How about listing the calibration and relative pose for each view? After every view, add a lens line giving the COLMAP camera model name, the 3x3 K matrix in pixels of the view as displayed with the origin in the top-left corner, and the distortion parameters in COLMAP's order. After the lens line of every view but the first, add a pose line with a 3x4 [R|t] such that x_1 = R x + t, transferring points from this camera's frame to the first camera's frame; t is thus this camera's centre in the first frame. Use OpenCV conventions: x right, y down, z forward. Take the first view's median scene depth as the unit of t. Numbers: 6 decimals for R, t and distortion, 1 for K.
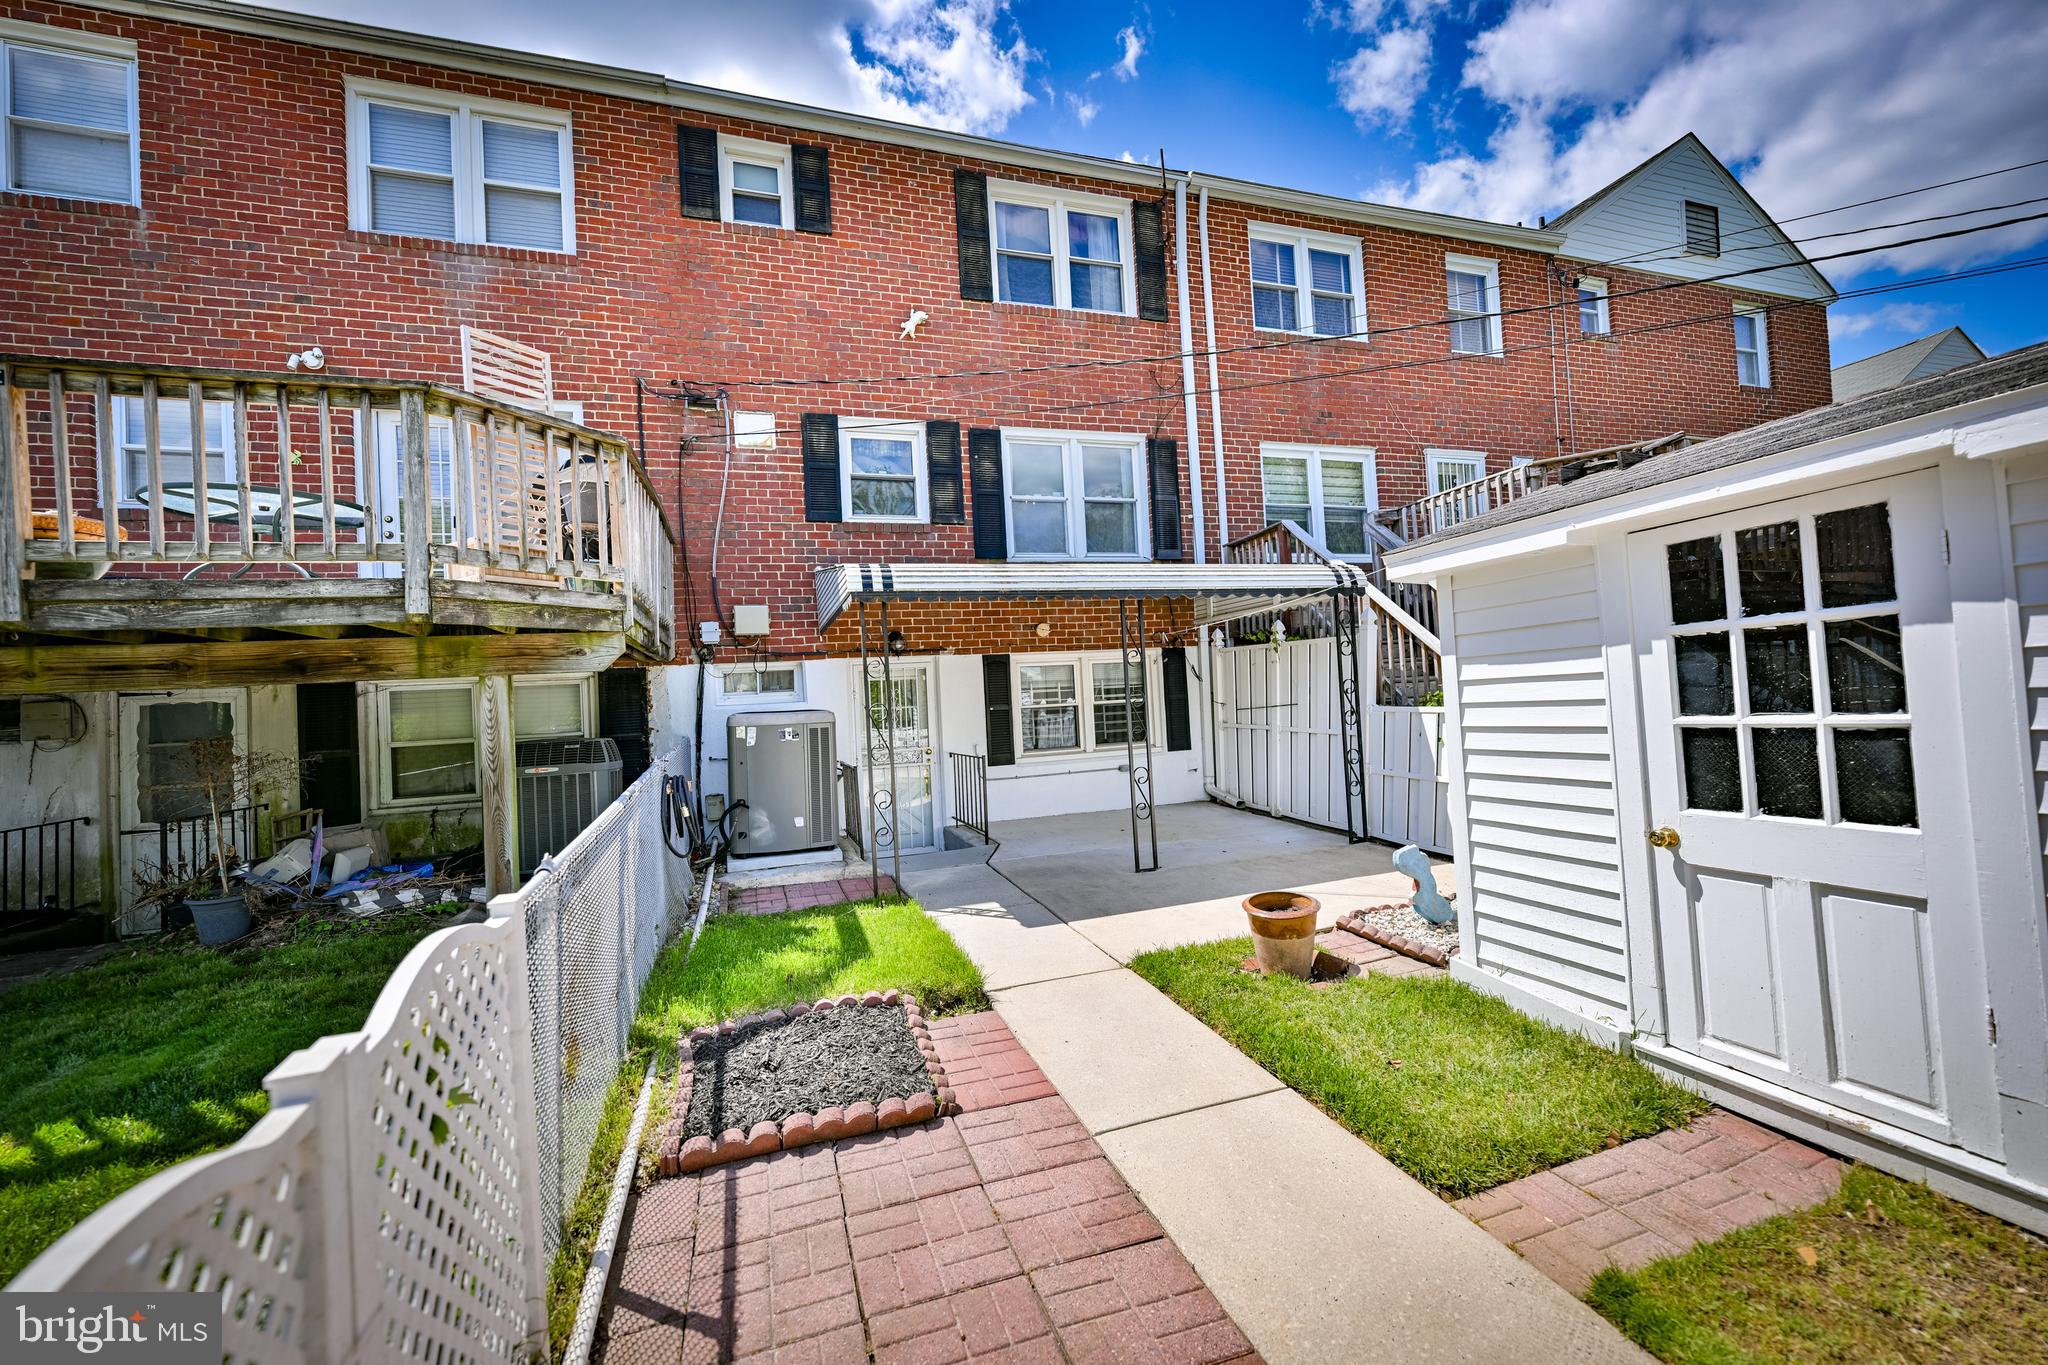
lens RADIAL K [[810.5, 0, 1026.0], [0, 810.5, 681.7], [0, 0, 1]] dist [0.000050, 0.000484]
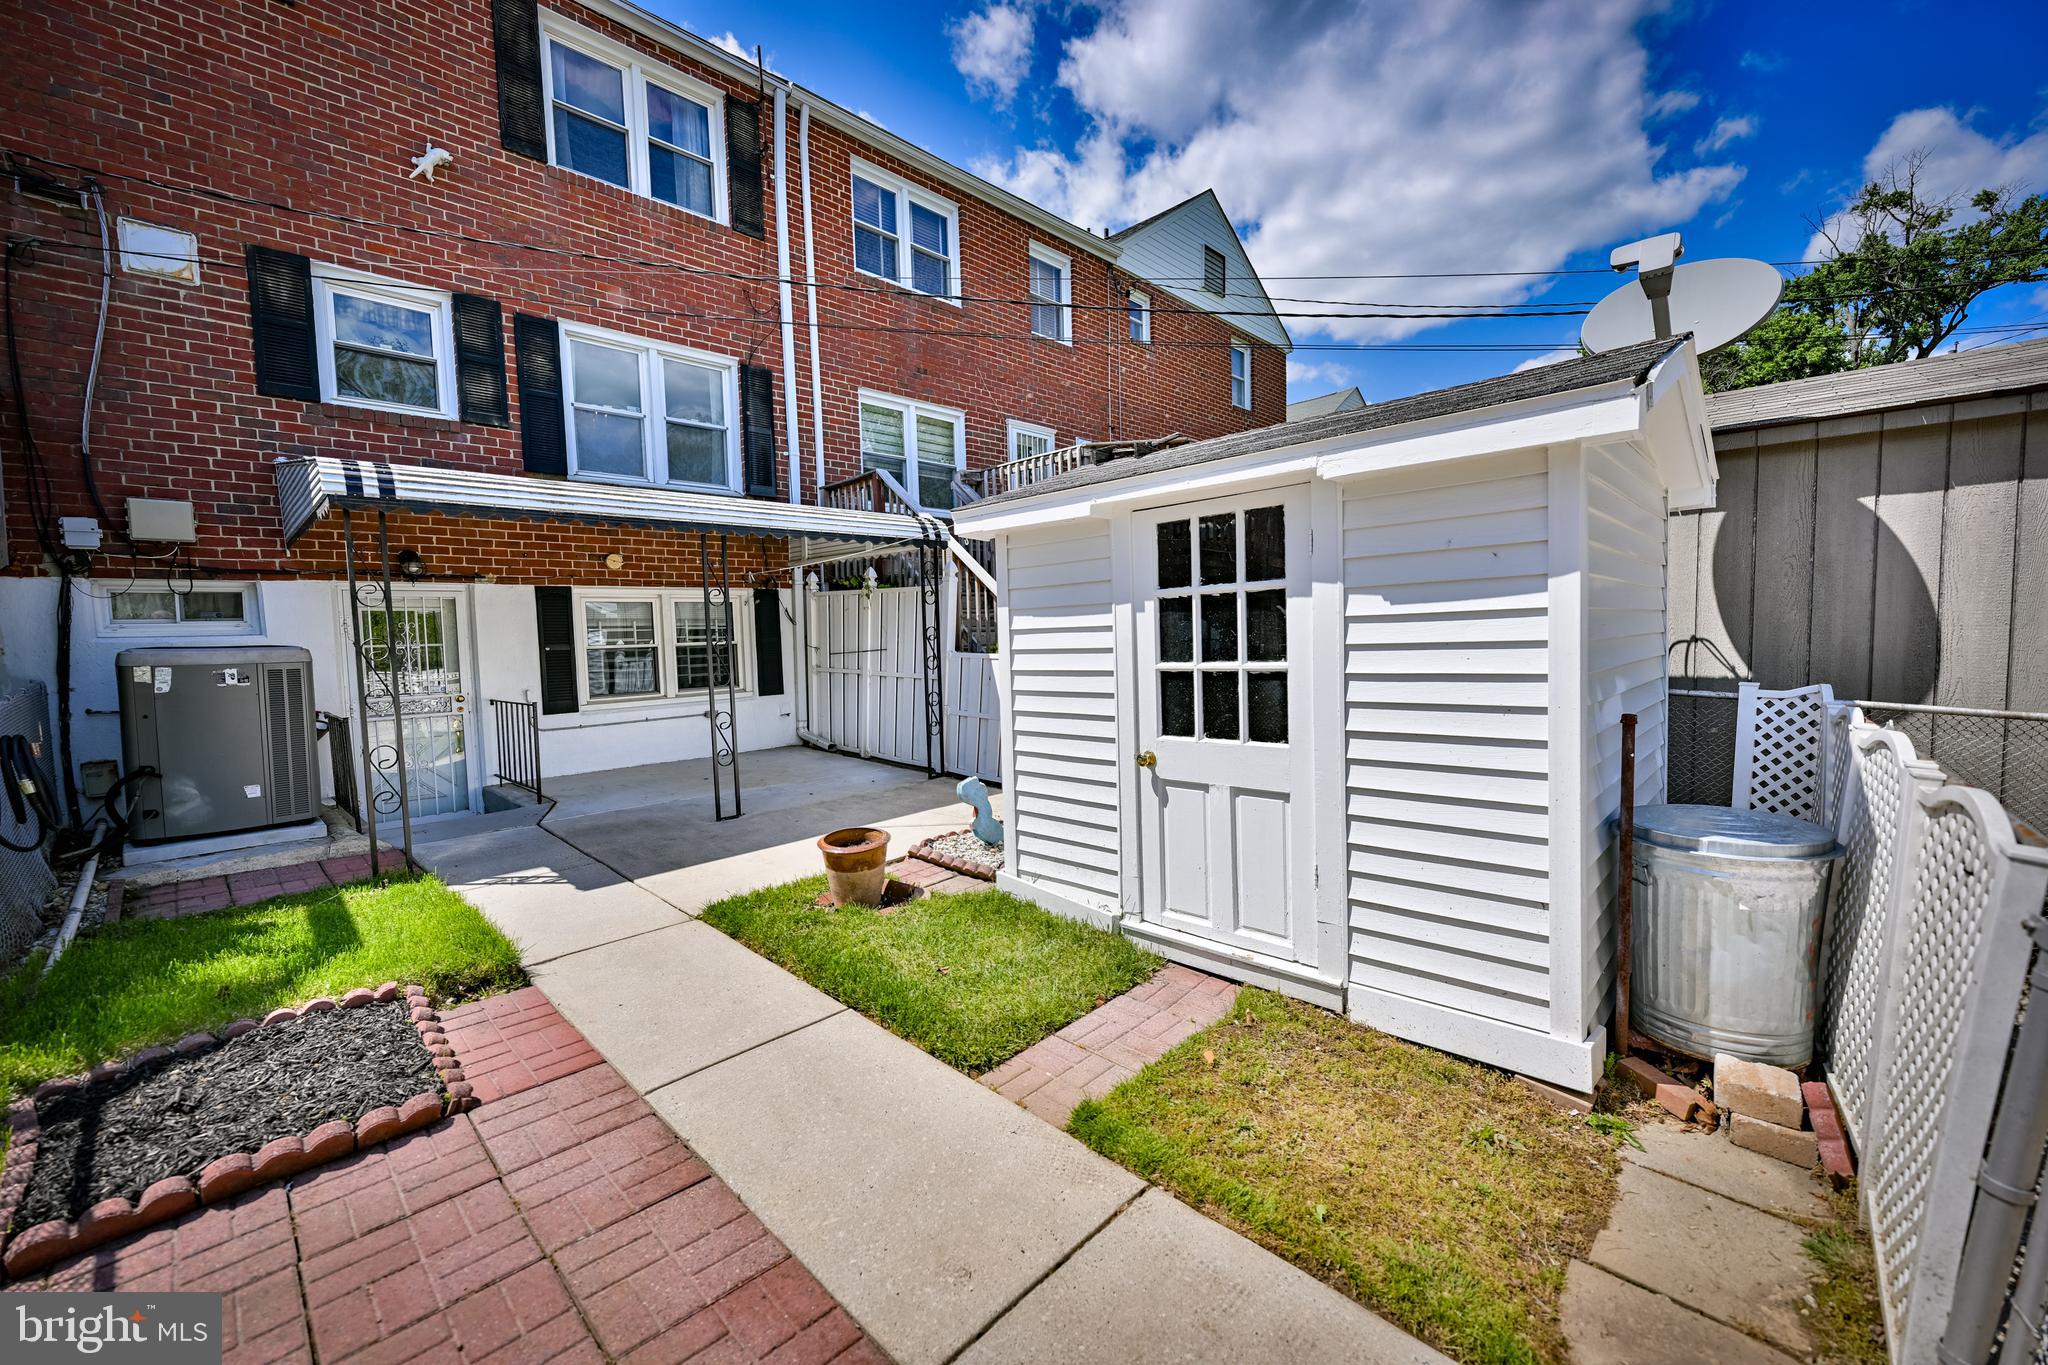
lens RADIAL K [[810.5, 0, 1024.8], [0, 810.5, 681.8], [0, 0, 1]] dist [0.000050, 0.000484]
pose [[0.889010, -0.000745, 0.457887, 0.016815], [-0.030157, 0.997732, 0.060175, 0.001232], [-0.456893, -0.067304, 0.886972, -0.006957]]
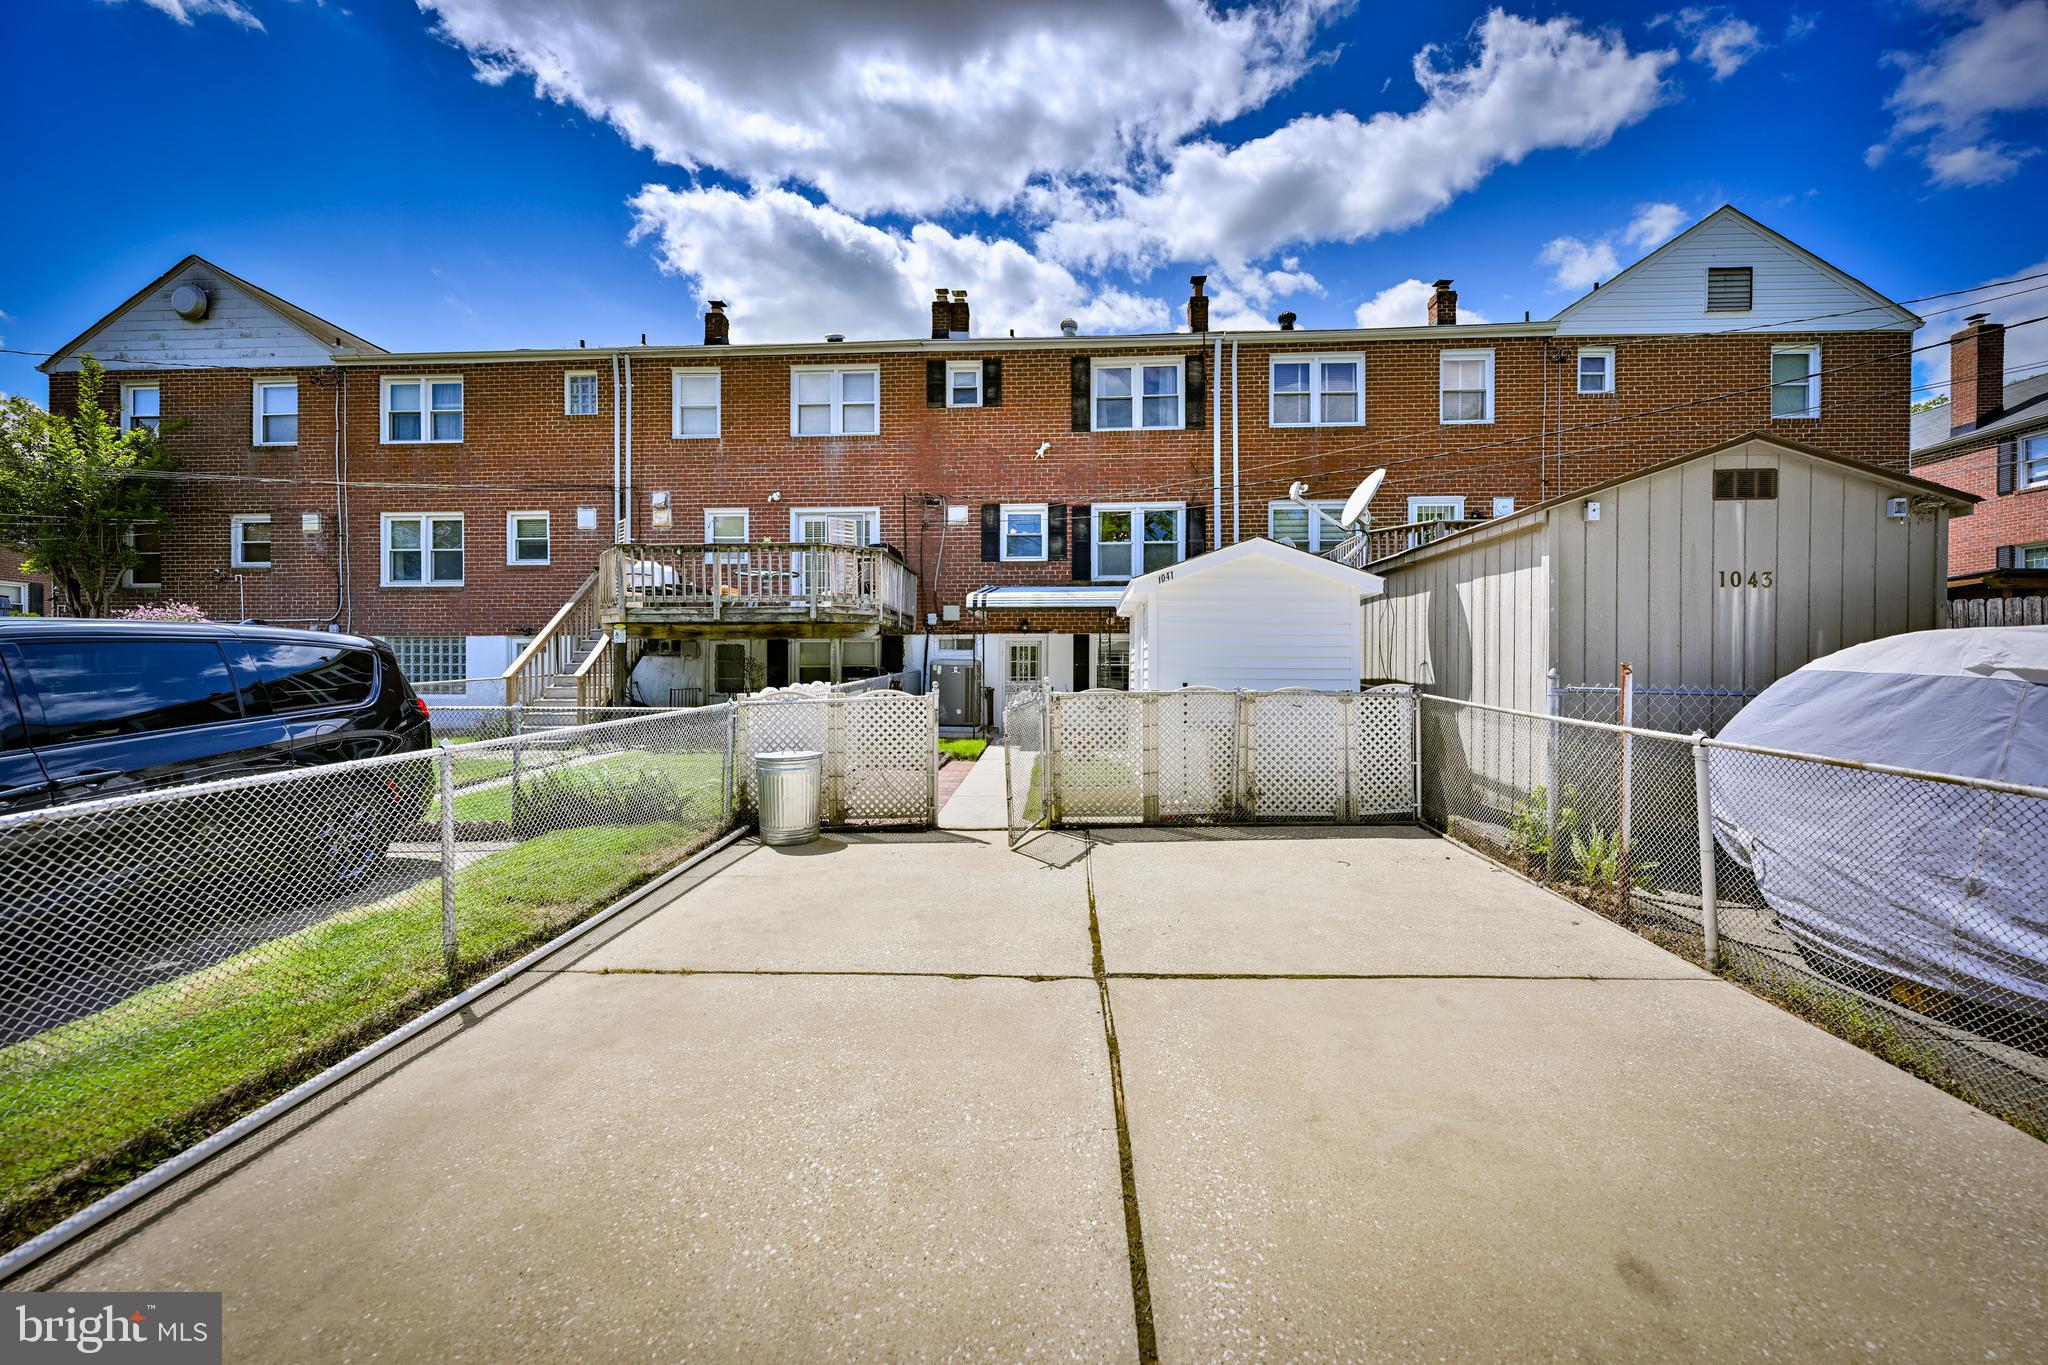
lens RADIAL K [[810.5, 0, 1031.4], [0, 810.5, 683.4], [0, 0, 1]] dist [0.000050, 0.000484]
pose [[0.931398, 0.055629, -0.359726, 0.598387], [-0.039736, 0.997886, 0.051432, -0.015235], [0.361827, -0.033609, 0.931639, -0.826119]]
